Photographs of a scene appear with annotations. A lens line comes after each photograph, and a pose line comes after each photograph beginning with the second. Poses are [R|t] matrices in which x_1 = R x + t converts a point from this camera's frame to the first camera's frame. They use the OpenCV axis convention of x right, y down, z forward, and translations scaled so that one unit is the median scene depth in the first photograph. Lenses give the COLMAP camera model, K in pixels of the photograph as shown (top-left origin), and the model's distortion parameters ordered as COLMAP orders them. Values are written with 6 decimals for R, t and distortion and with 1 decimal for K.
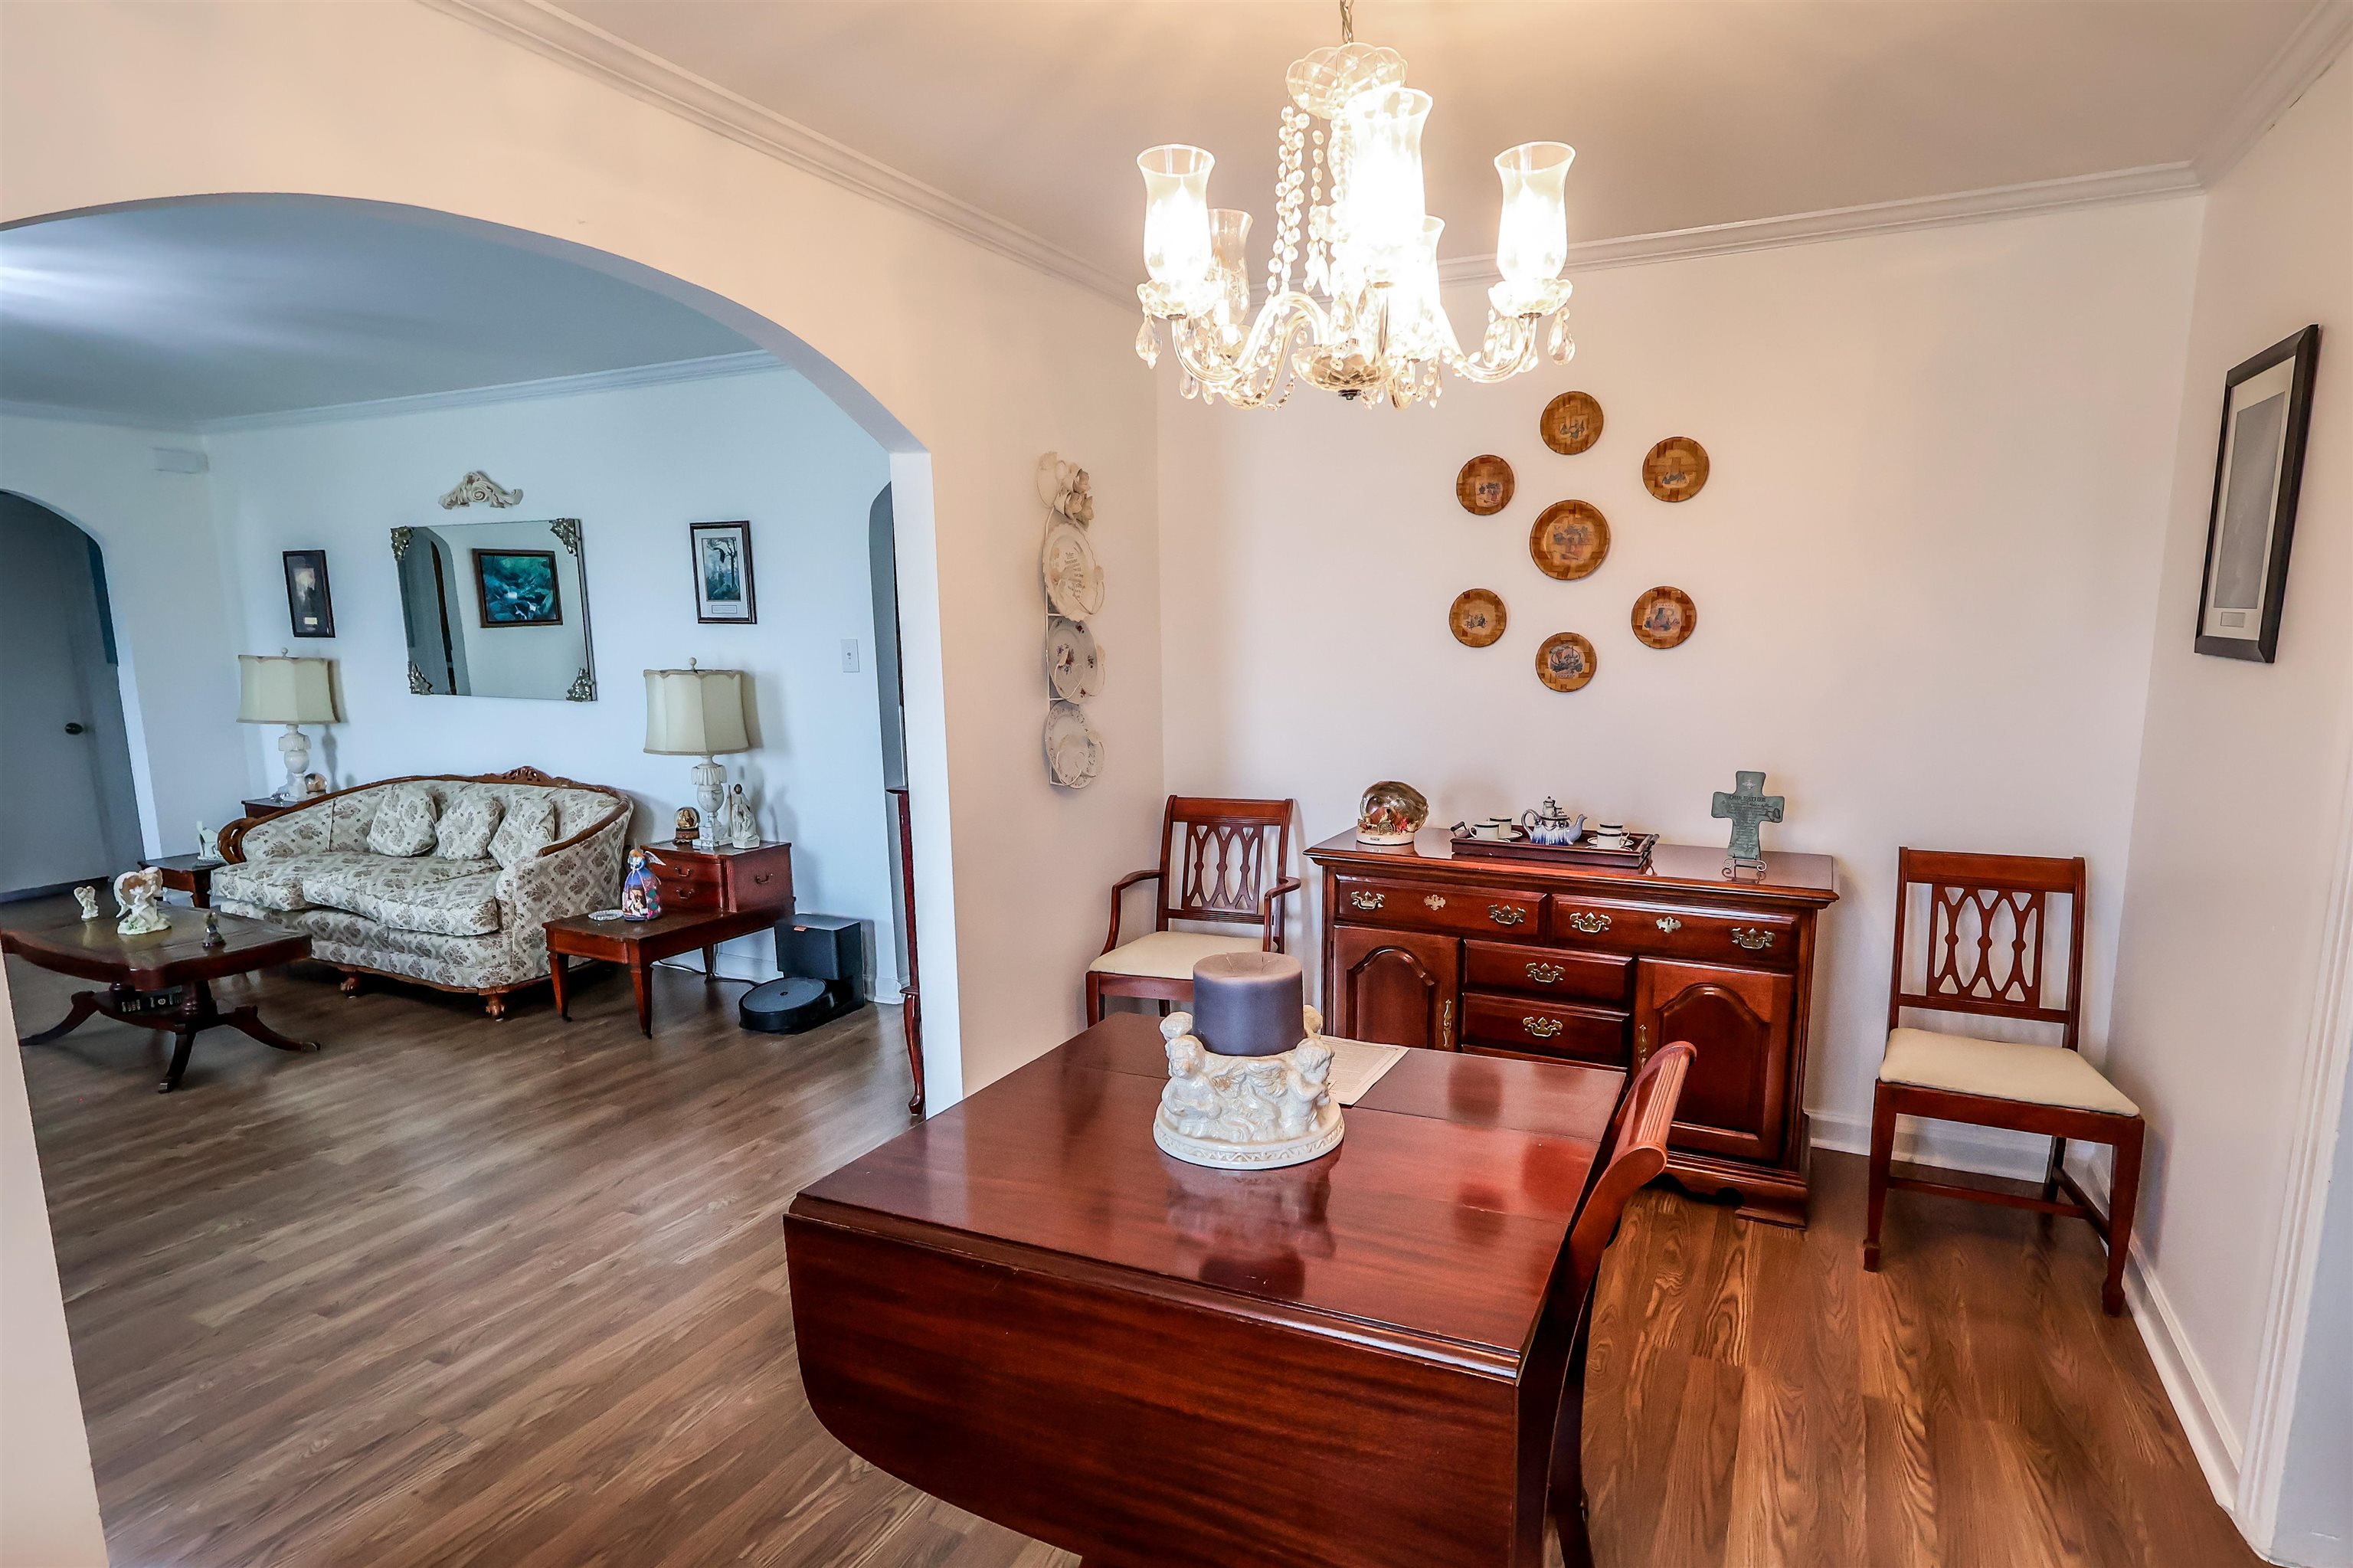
lens RADIAL K [[1198.5, 0, 1264.2], [0, 1198.5, 838.2], [0, 0, 1]] dist [-0.014700, 0.000464]
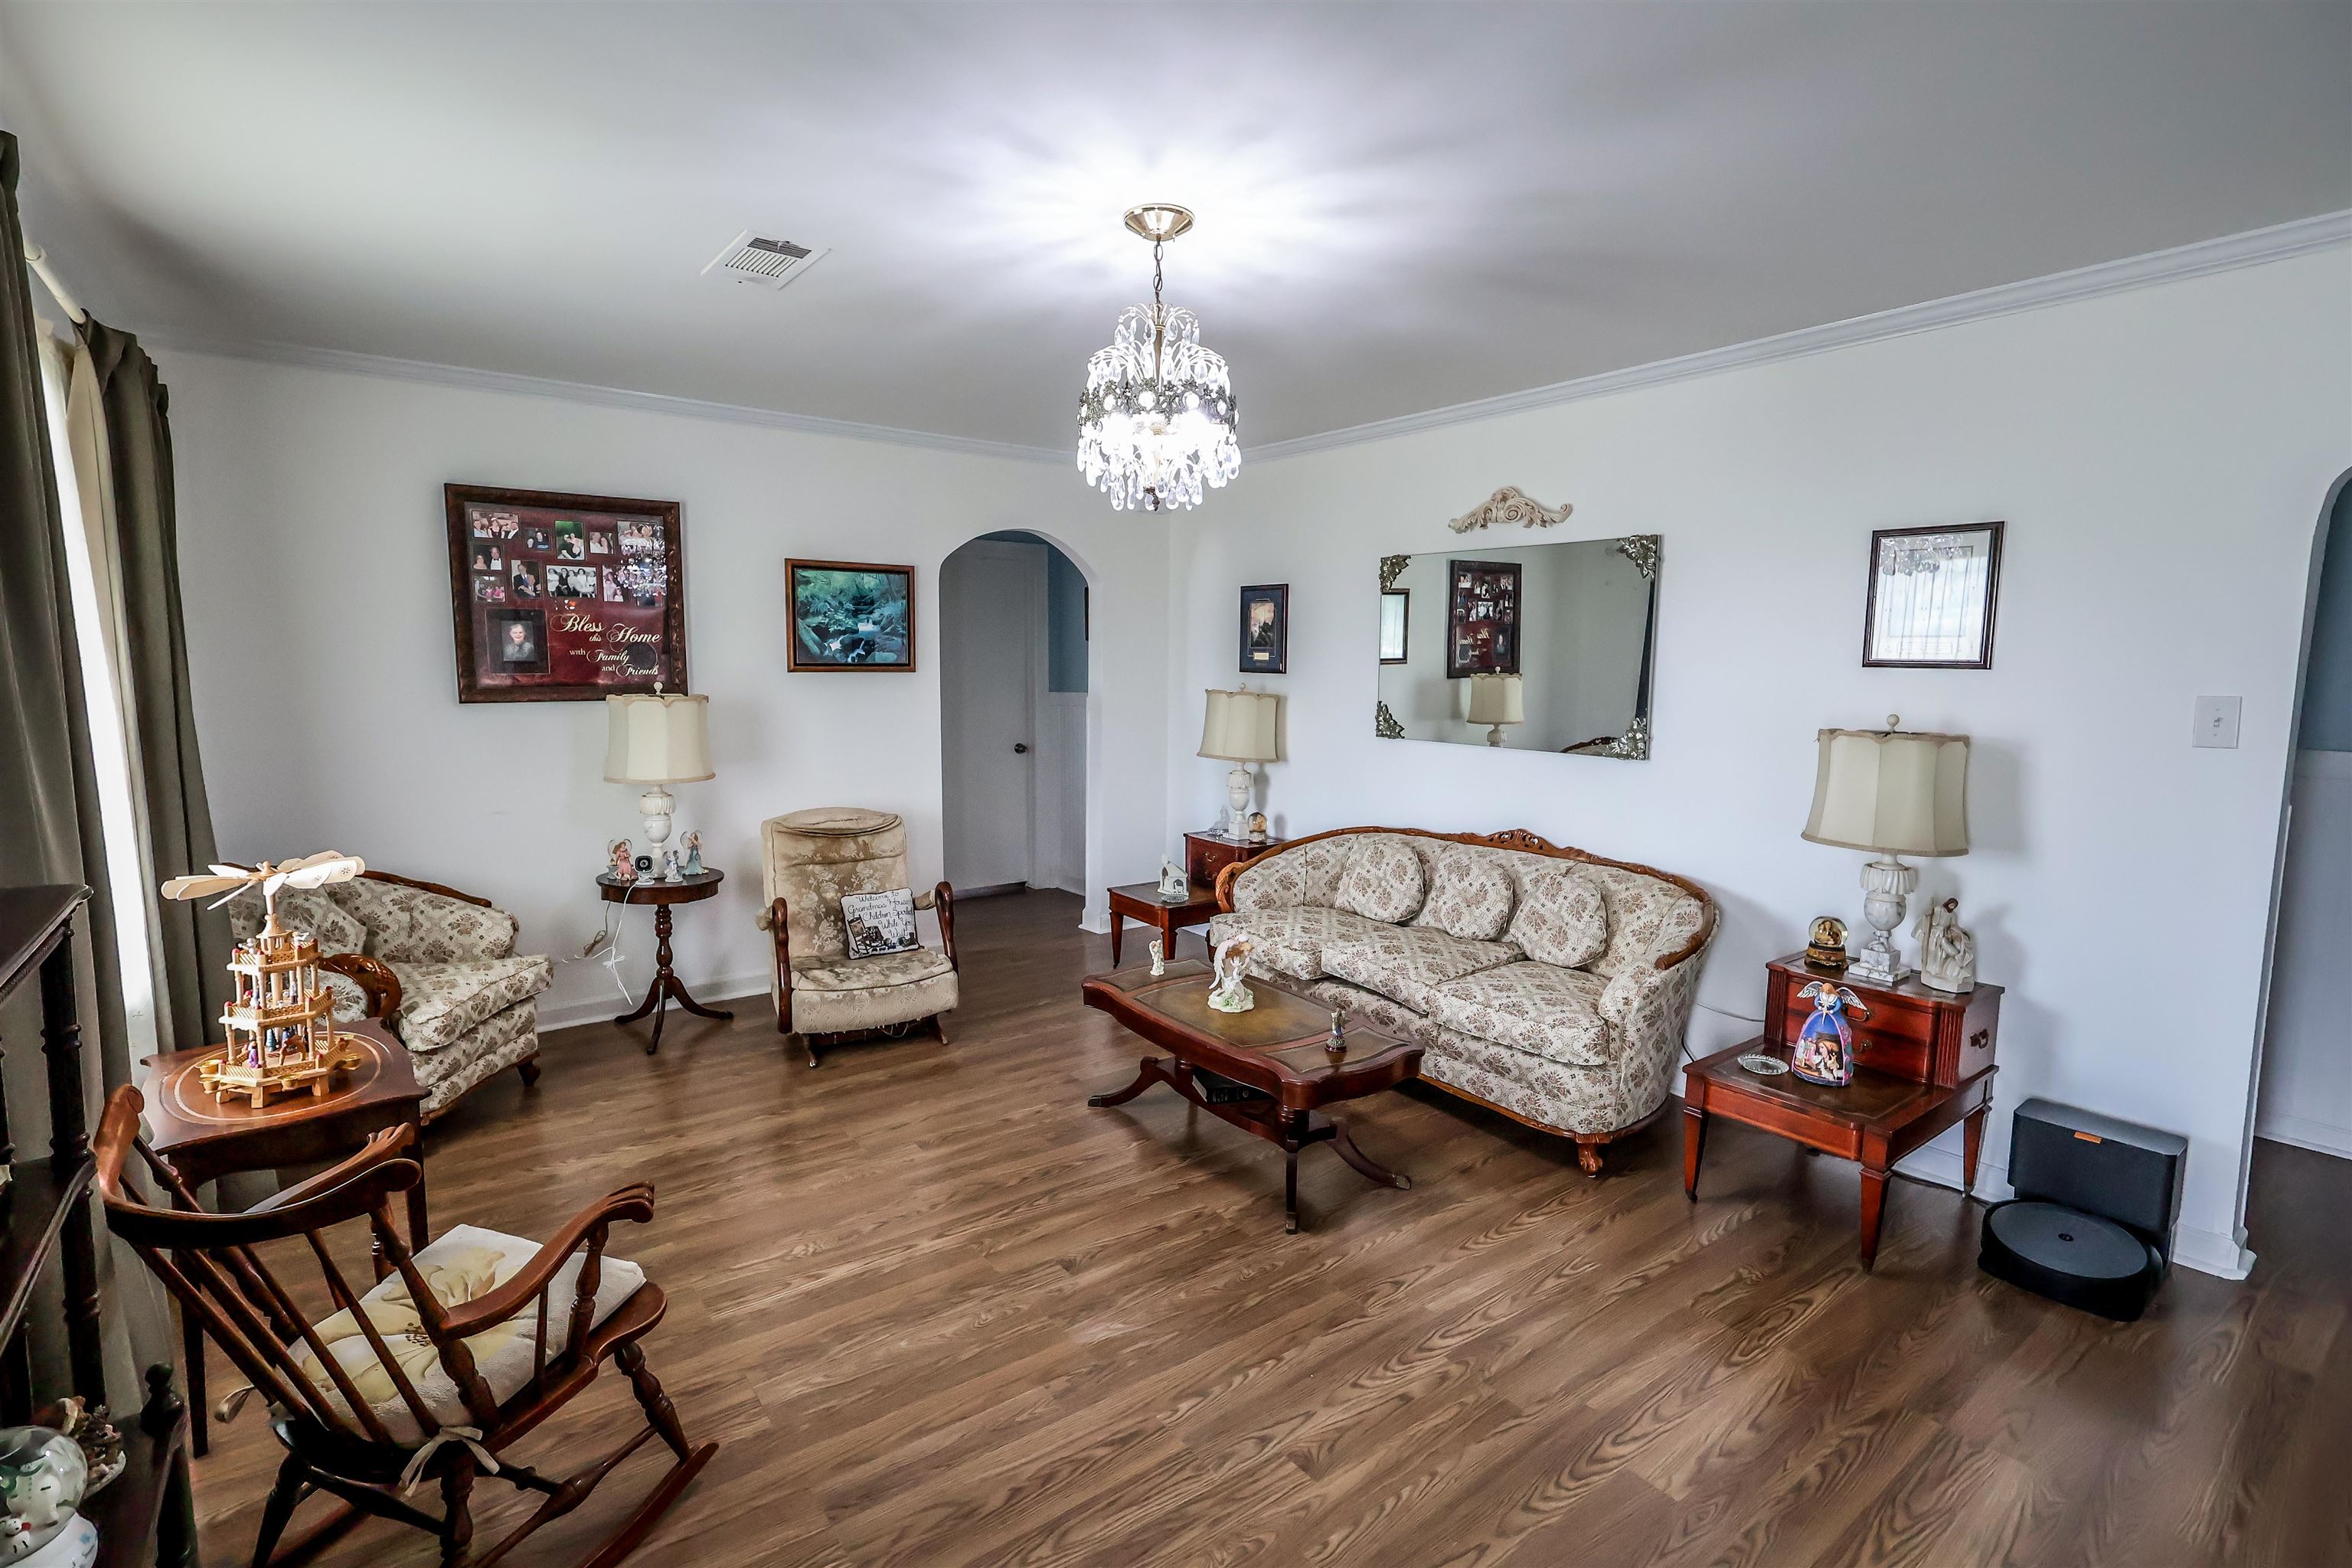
lens RADIAL K [[1102.0, 0, 1173.1], [0, 1102.0, 782.1], [0, 0, 1]] dist [0.002802, 0.000006]
pose [[0.875245, 0.062524, -0.479621, -0.524985], [-0.095118, 0.994496, -0.043933, -0.040546], [0.474234, 0.084073, 0.876375, 0.219000]]
